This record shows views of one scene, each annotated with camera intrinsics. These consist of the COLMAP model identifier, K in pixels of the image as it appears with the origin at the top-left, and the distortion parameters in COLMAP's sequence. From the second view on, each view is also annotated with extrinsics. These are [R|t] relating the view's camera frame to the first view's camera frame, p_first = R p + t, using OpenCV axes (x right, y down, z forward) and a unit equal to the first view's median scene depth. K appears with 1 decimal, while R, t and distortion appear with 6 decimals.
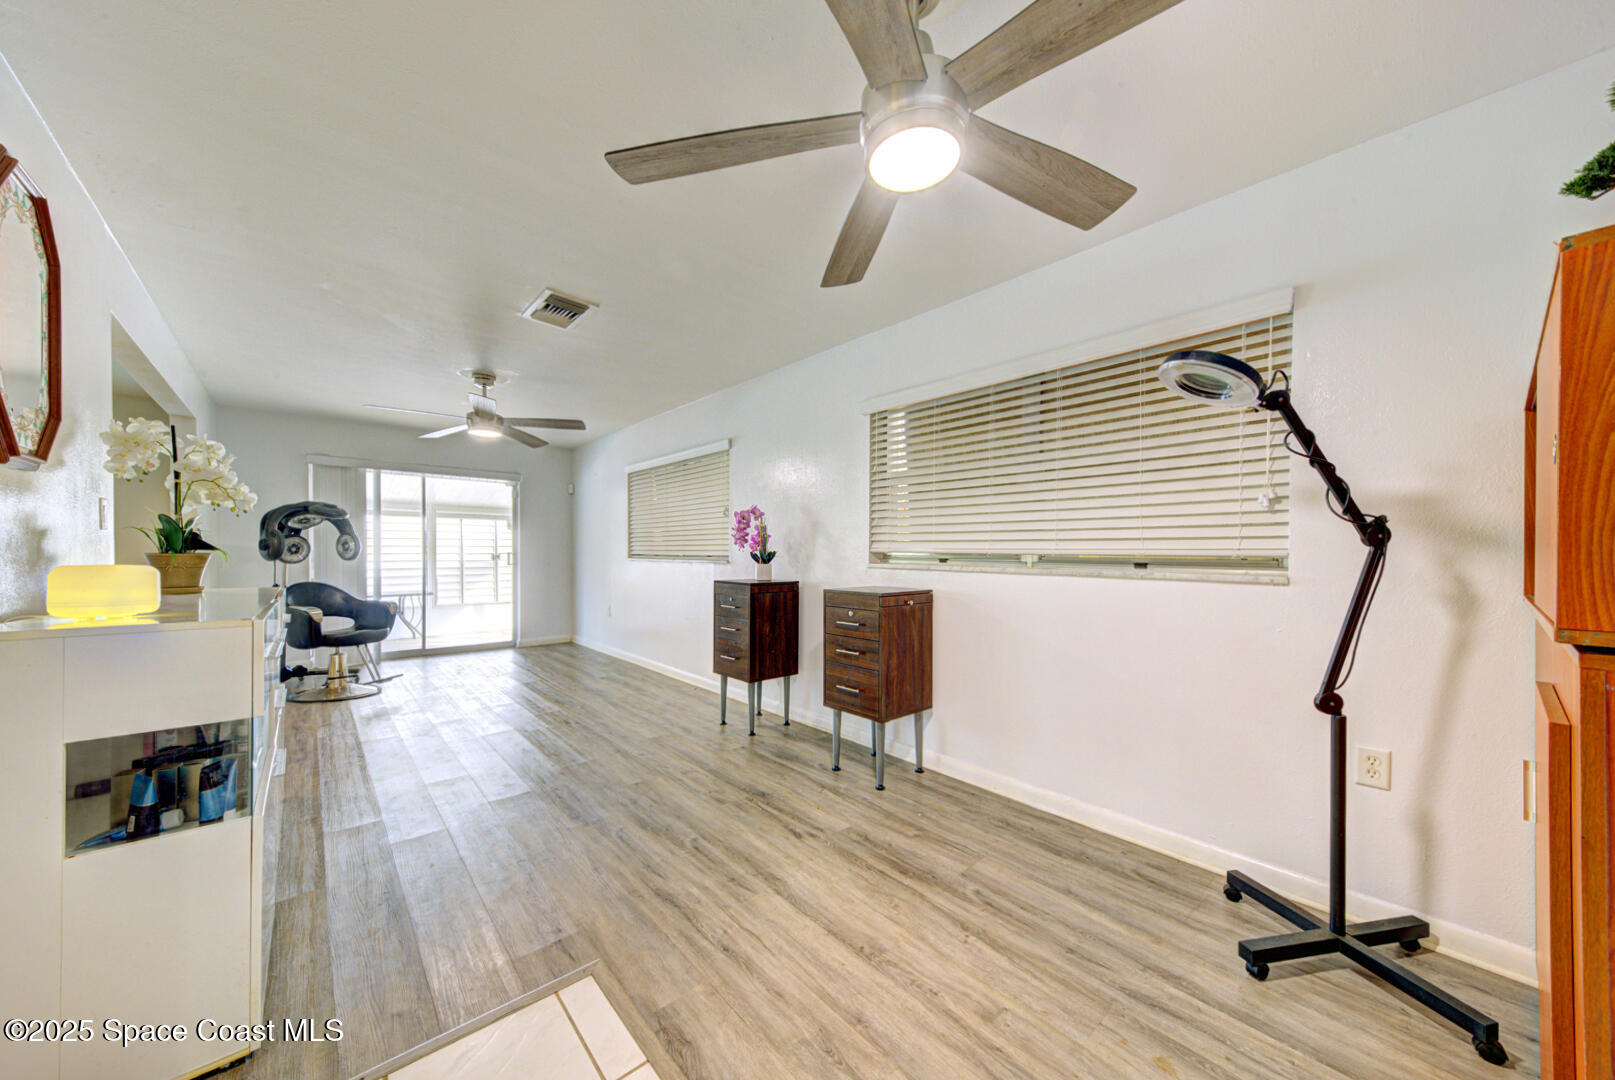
lens RADIAL K [[557.0, 0, 803.7], [0, 557.0, 551.8], [0, 0, 1]] dist [0.017127, -0.001536]
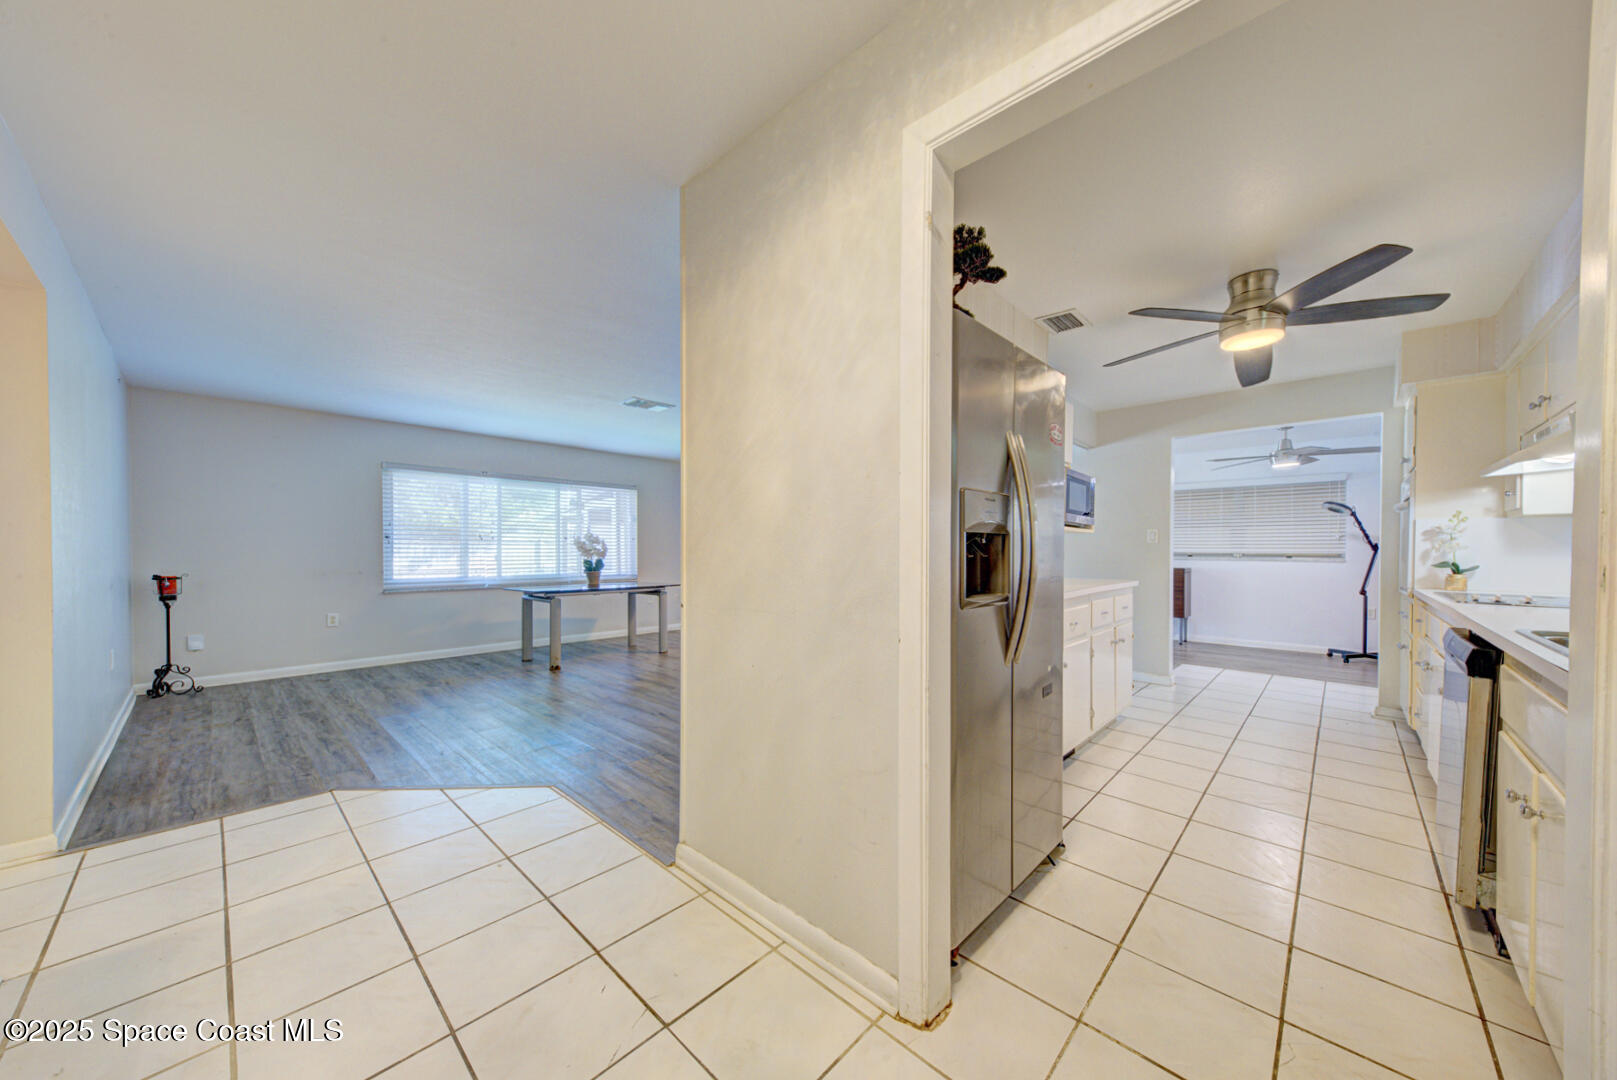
lens RADIAL K [[557.7, 0, 797.3], [0, 557.7, 557.4], [0, 0, 1]] dist [0.017127, -0.001536]
pose [[0.996541, -0.003205, 0.083041, -3.164783], [0.002225, 0.999927, 0.011888, -0.022504], [-0.083073, -0.011662, 0.996475, -2.466207]]
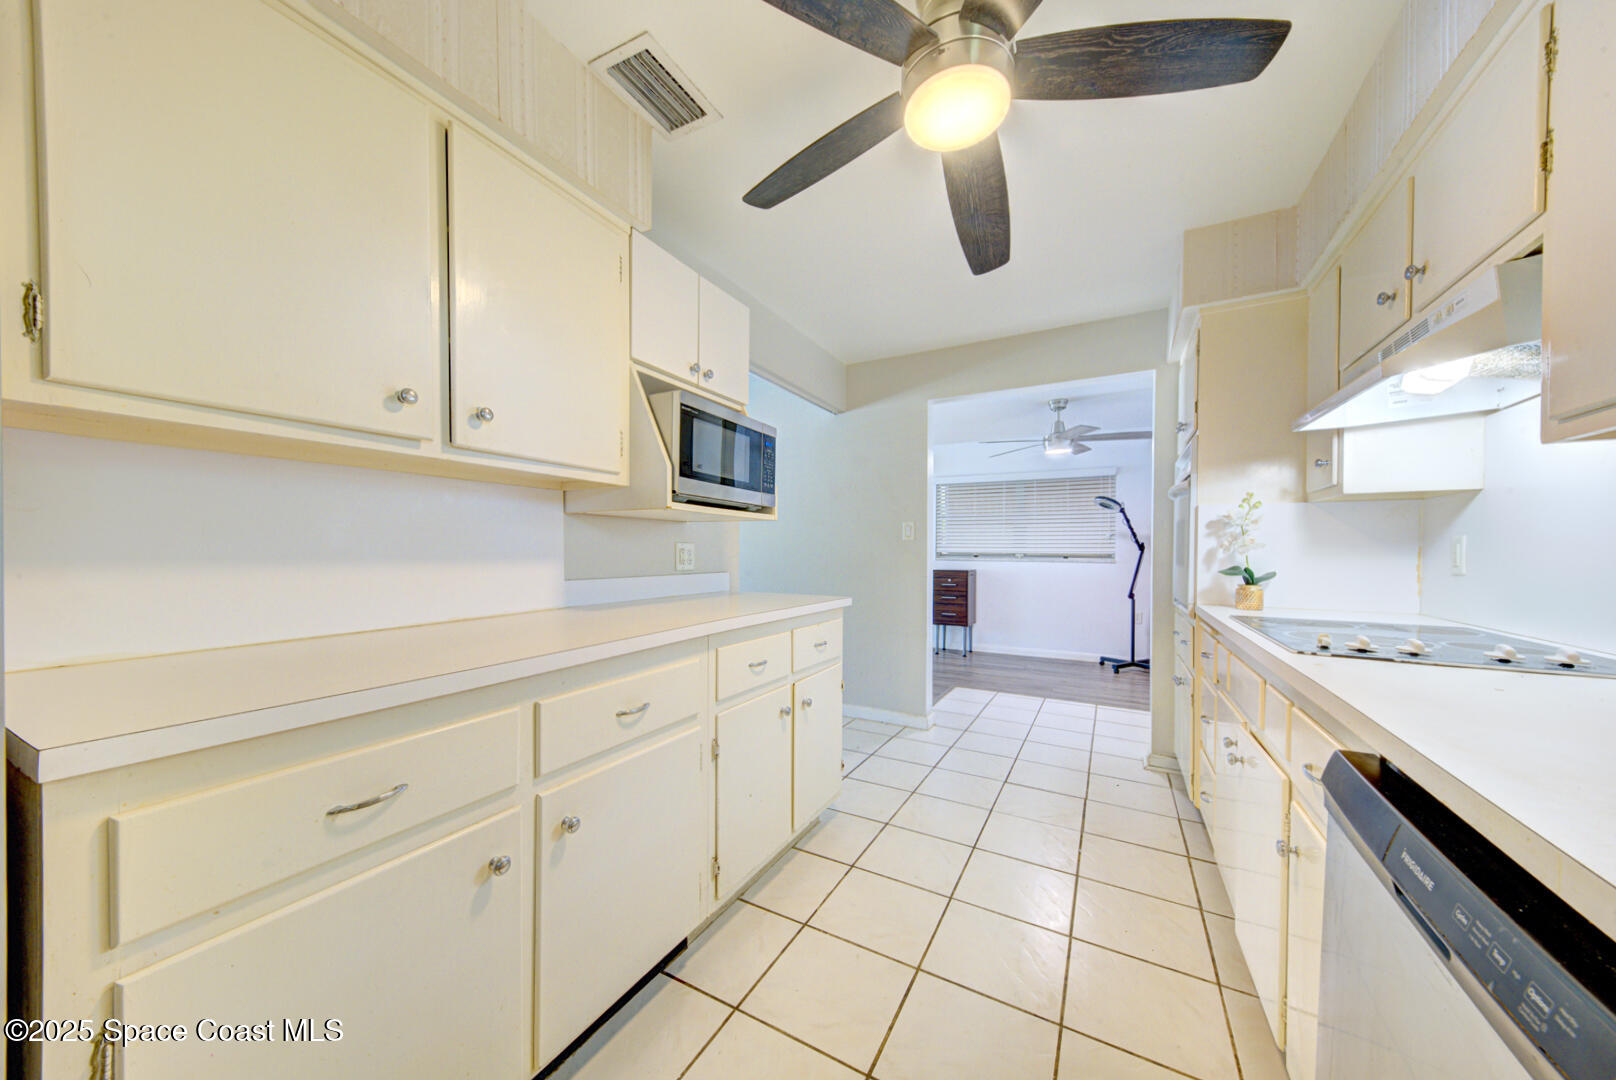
lens RADIAL K [[557.3, 0, 793.4], [0, 557.3, 558.9], [0, 0, 1]] dist [0.017127, -0.001536]
pose [[0.945532, -0.006643, 0.325460, -2.178454], [0.001566, 0.999873, 0.015861, -0.019678], [-0.325524, -0.014488, 0.945423, -1.601696]]
